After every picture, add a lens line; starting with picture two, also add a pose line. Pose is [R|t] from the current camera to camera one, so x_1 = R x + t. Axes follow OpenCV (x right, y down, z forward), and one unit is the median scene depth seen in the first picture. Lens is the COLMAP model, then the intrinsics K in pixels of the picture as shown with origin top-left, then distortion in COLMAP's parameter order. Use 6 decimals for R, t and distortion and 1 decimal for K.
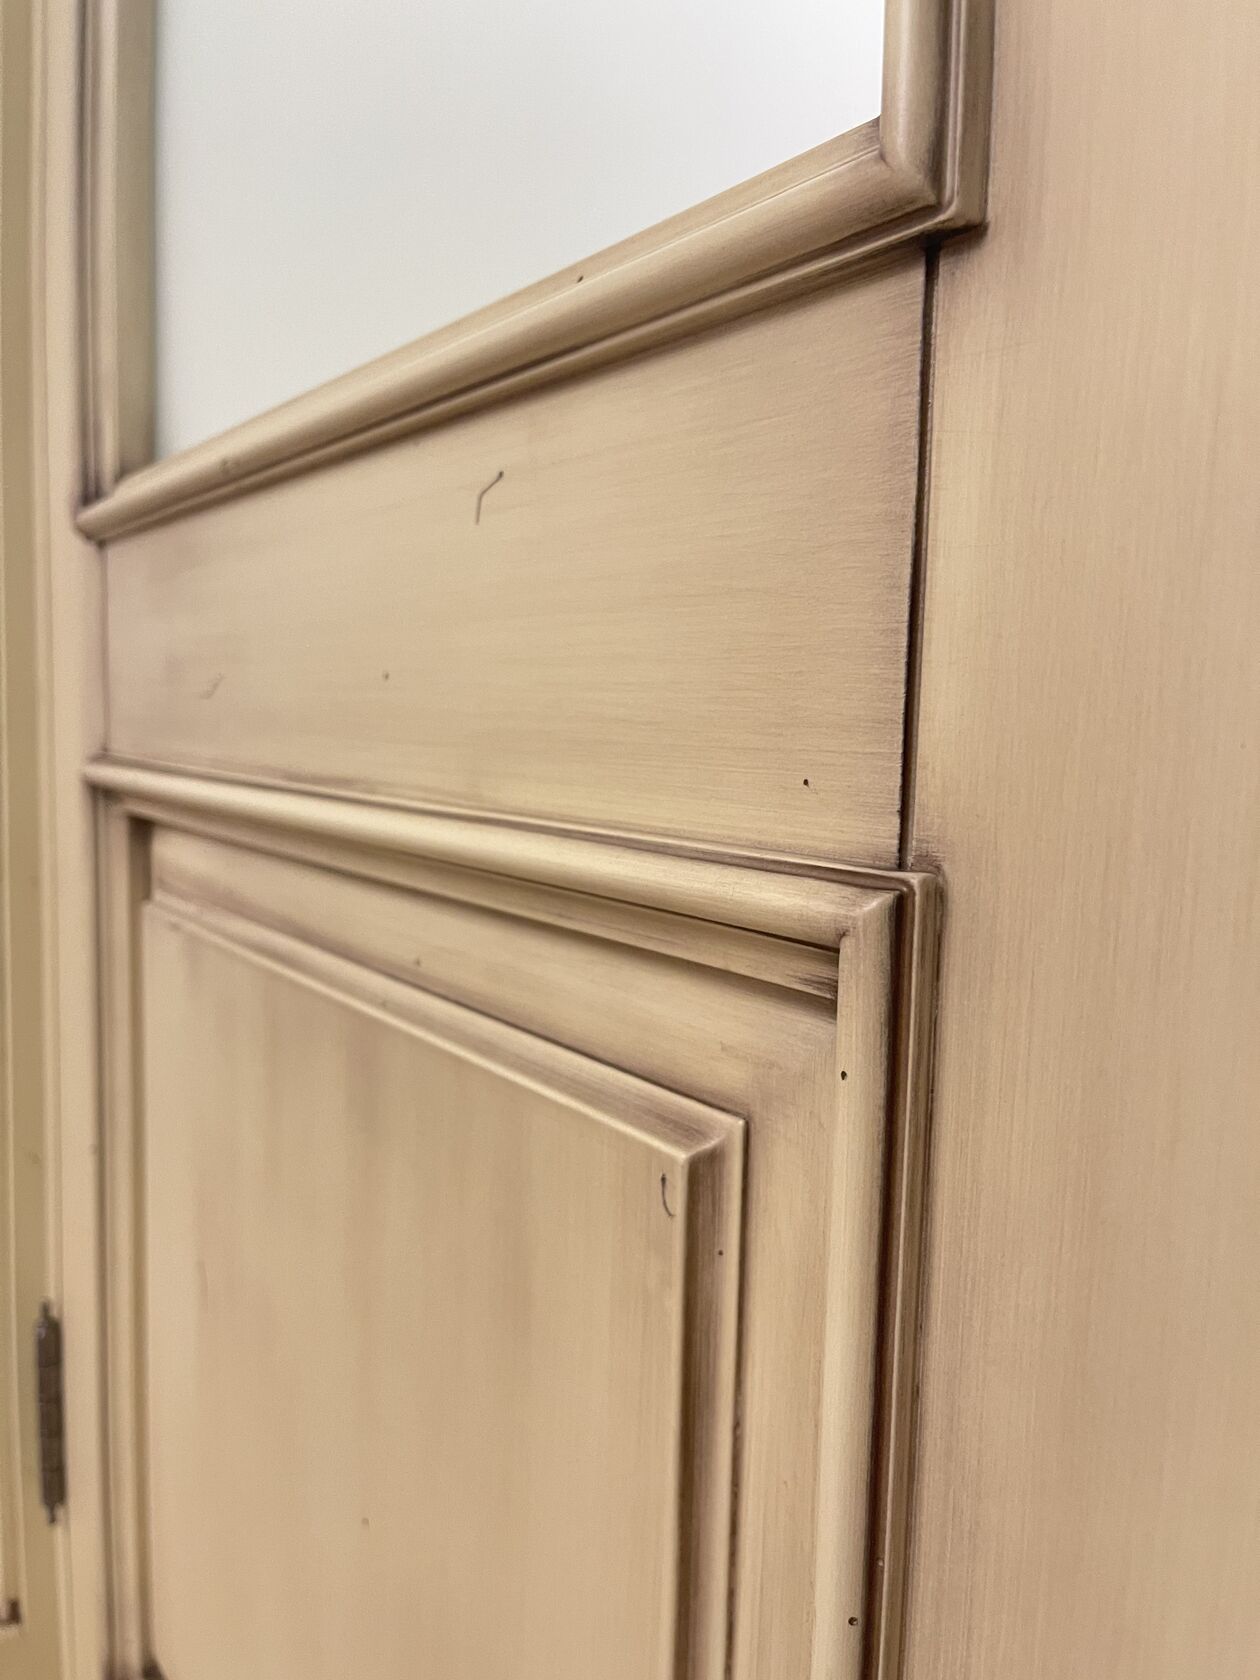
lens RADIAL K [[1260.0, 0, 630.0], [0, 1260.0, 840.0], [0, 0, 1]] dist [0.070611, -0.100421]
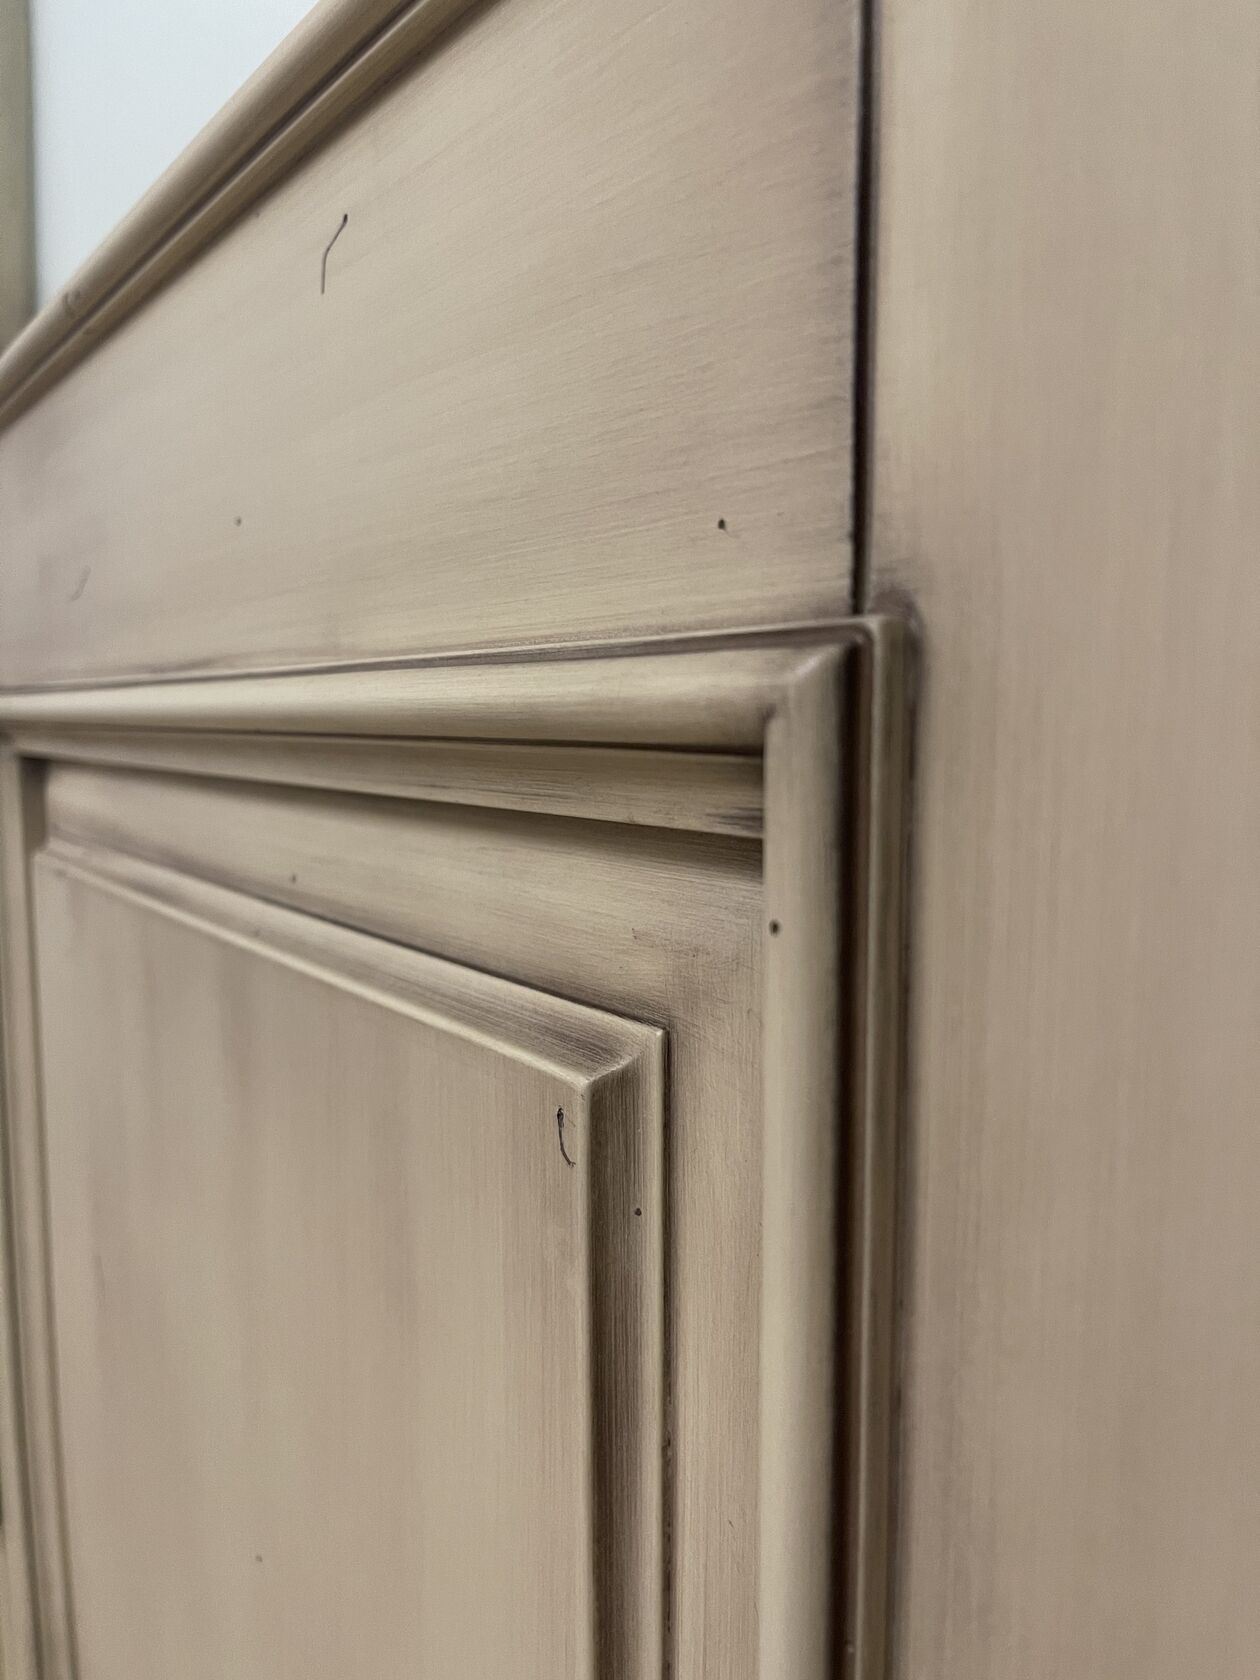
lens RADIAL K [[1271.3, 0, 624.9], [0, 1271.3, 834.8], [0, 0, 1]] dist [0.058783, -0.092121]
pose [[0.999610, -0.026465, -0.008968, 0.076792], [0.026476, 0.999649, 0.001161, 0.106009], [0.008934, -0.001398, 0.999959, 0.259765]]
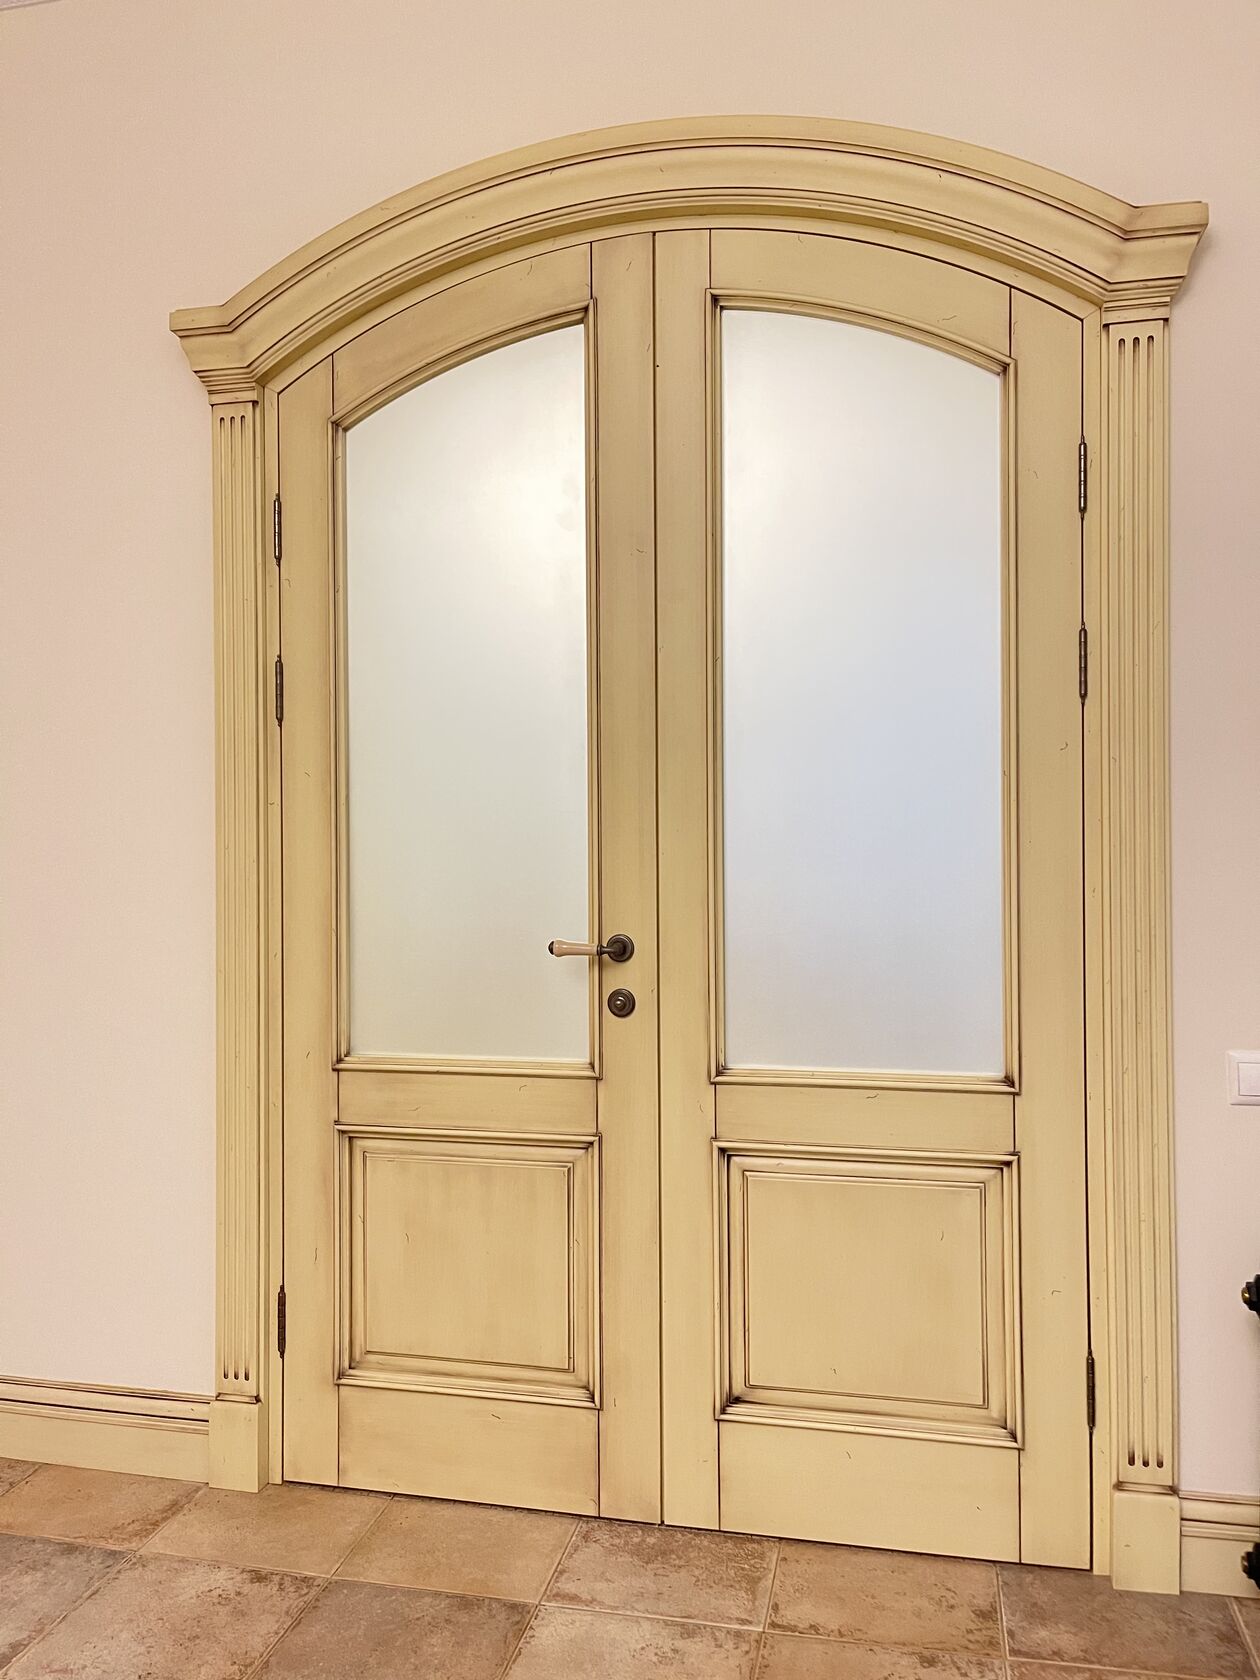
lens RADIAL K [[1257.3, 0, 629.7], [0, 1257.3, 832.3], [0, 0, 1]] dist [0.065613, -0.093537]
pose [[0.765128, -0.028499, 0.643247, -5.459656], [0.086603, 0.994497, -0.058952, -1.598517], [-0.638028, 0.100813, 0.763386, -6.526828]]
